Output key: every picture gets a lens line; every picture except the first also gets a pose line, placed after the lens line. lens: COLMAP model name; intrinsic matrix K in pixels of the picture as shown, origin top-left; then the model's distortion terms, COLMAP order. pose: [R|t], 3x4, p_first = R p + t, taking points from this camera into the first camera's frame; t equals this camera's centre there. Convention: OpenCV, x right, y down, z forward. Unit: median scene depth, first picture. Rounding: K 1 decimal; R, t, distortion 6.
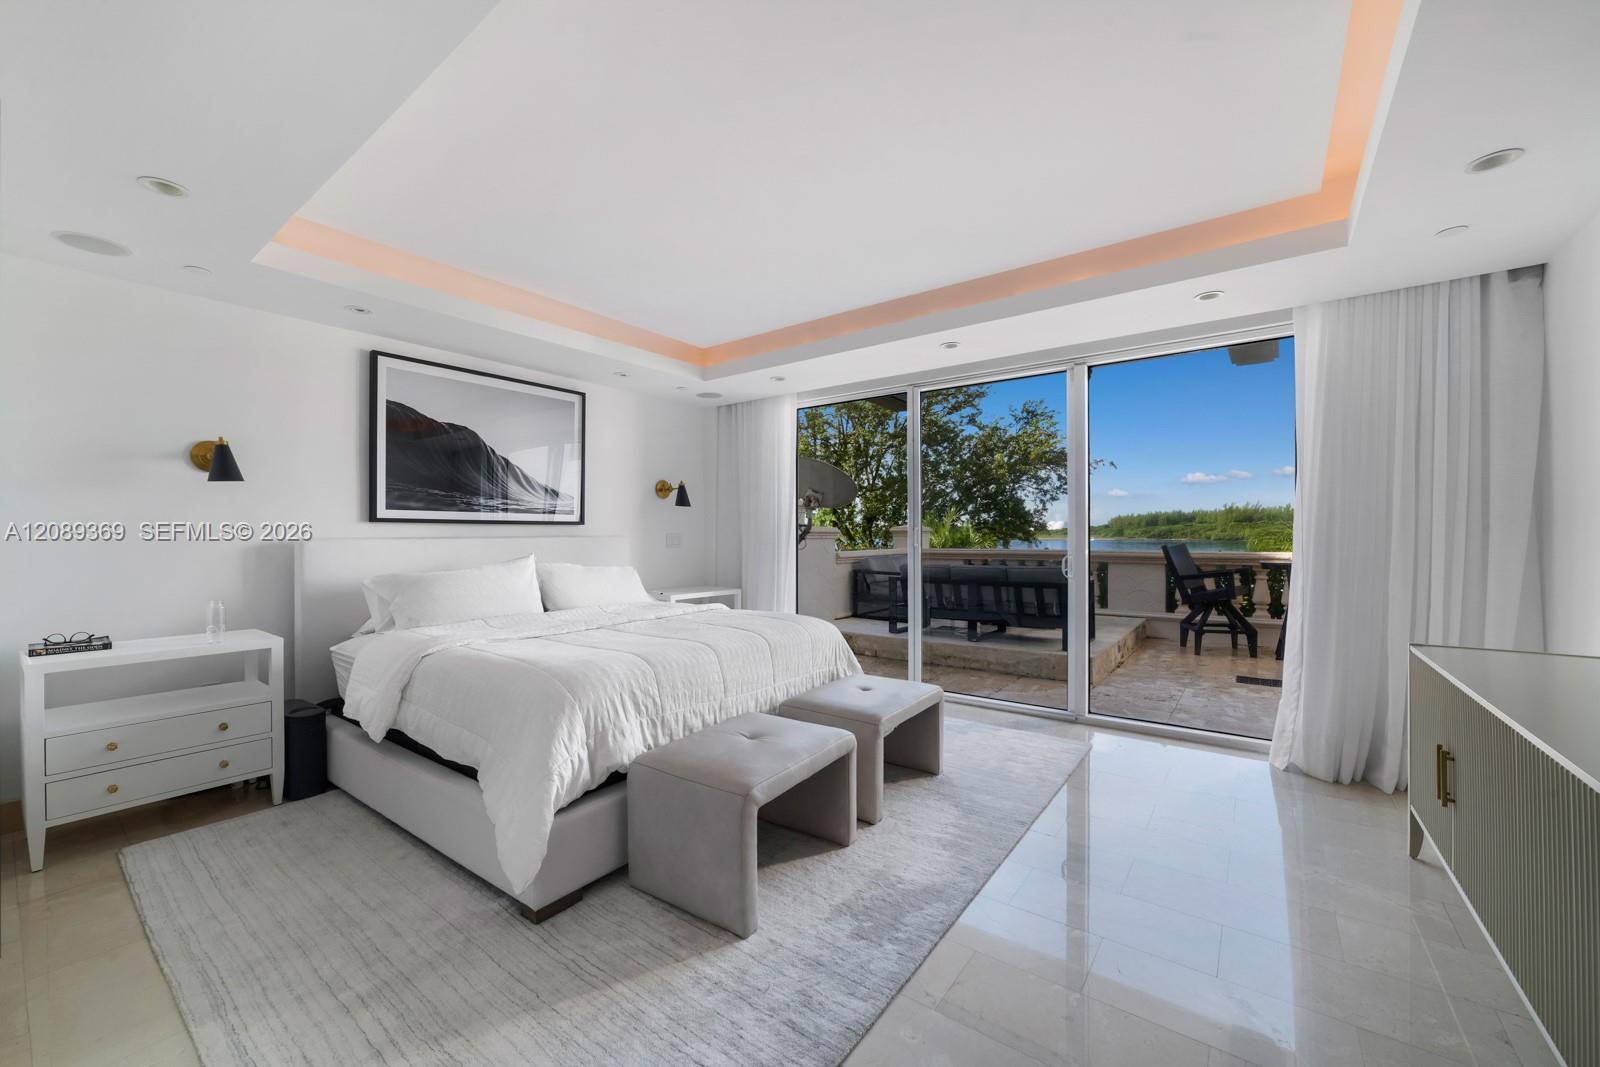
lens RADIAL K [[629.5, 0, 800.0], [0, 629.5, 533.5], [0, 0, 1]] dist [-0.001906, -0.000042]
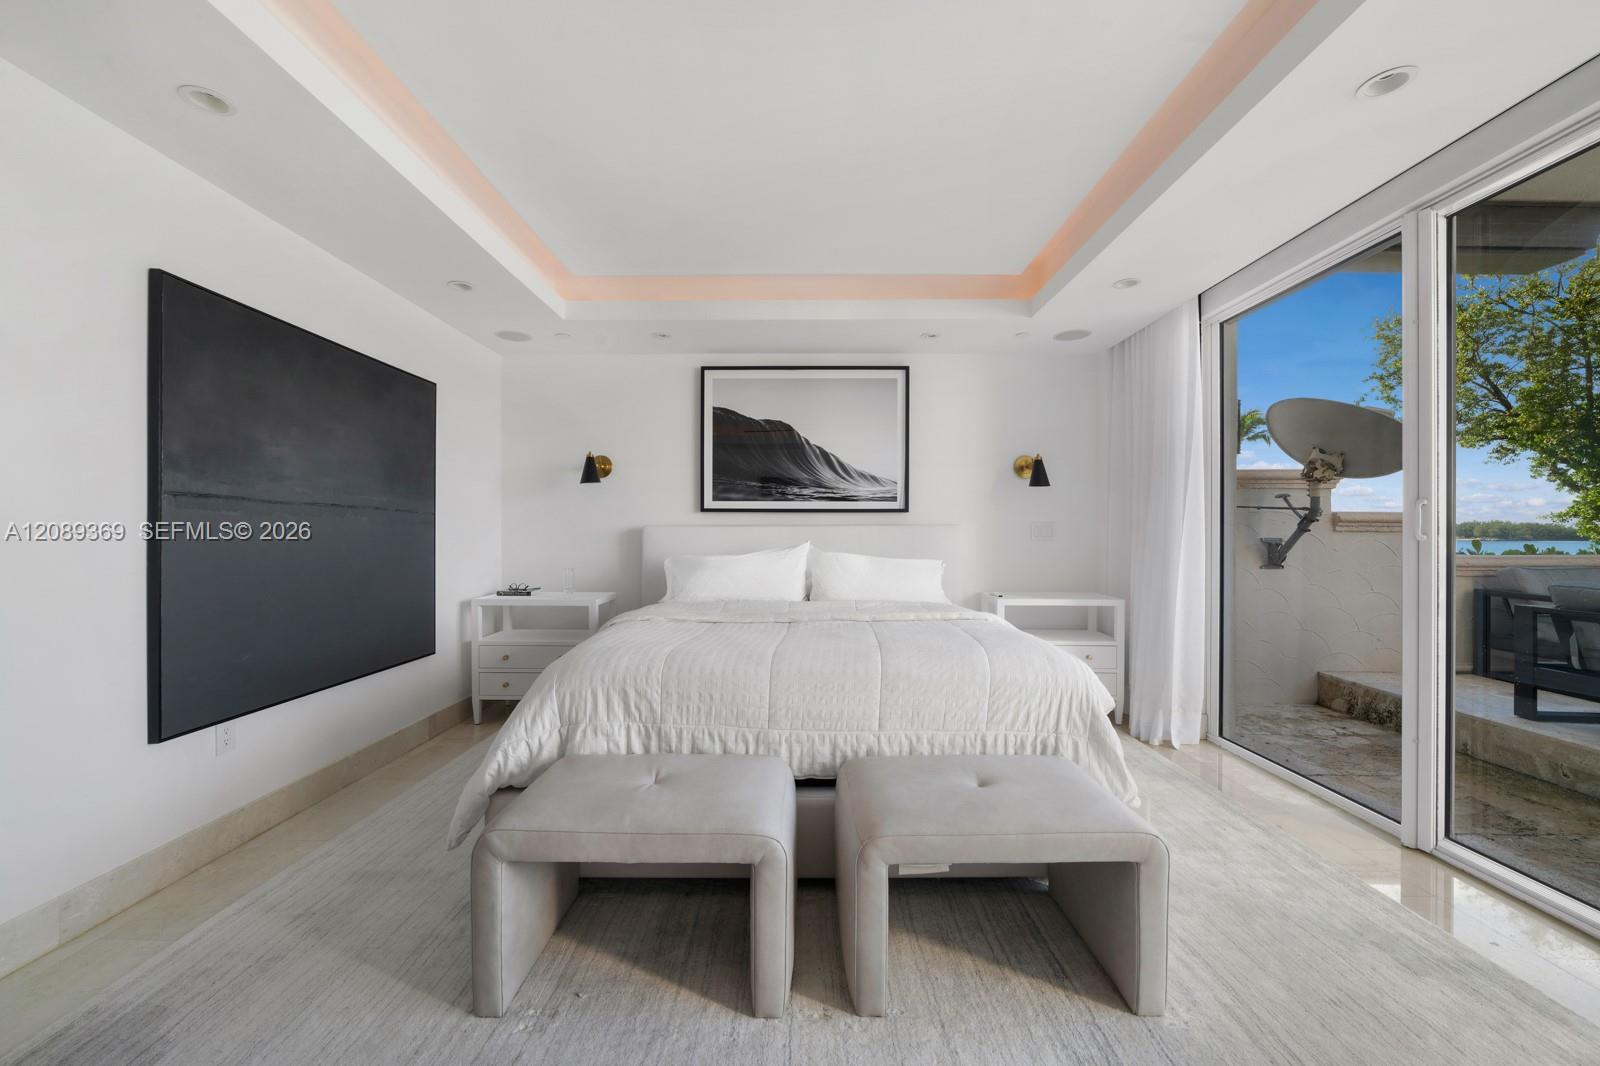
lens RADIAL K [[627.8, 0, 798.2], [0, 627.8, 539.7], [0, 0, 1]] dist [-0.002450, -0.000098]
pose [[0.594390, 0.009391, -0.804122, 0.335893], [-0.000840, 0.999939, 0.011057, 0.018358], [0.804177, -0.005896, 0.594361, 0.388202]]
